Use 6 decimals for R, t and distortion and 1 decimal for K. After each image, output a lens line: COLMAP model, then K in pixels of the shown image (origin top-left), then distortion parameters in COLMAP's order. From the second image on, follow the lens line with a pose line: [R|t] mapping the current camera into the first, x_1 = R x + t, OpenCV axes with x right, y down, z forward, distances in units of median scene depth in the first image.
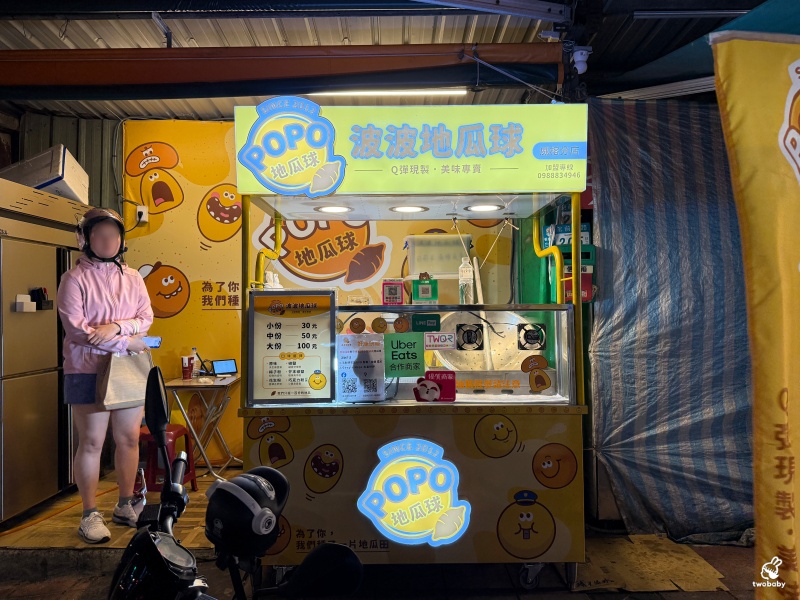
lens RADIAL K [[570.0, 0, 400.0], [0, 570.0, 300.0], [0, 0, 1]] dist [0.061451, 0.000079]
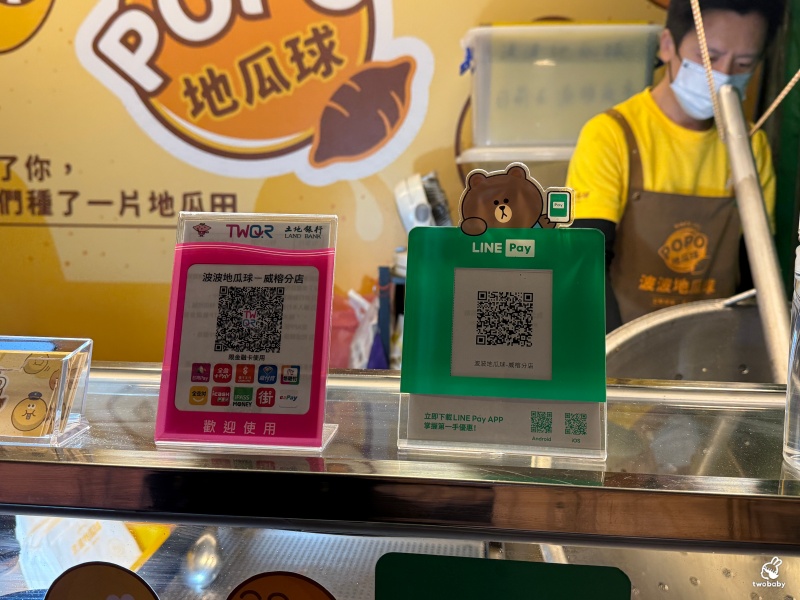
lens RADIAL K [[756.0, 0, 400.0], [0, 756.0, 300.0], [0, 0, 1]] dist [0.089242, -0.226080]
pose [[0.993845, 0.035988, -0.104773, 0.022579], [-0.017525, 0.984929, 0.172070, -0.028539], [0.109386, -0.169174, 0.979497, 0.483502]]
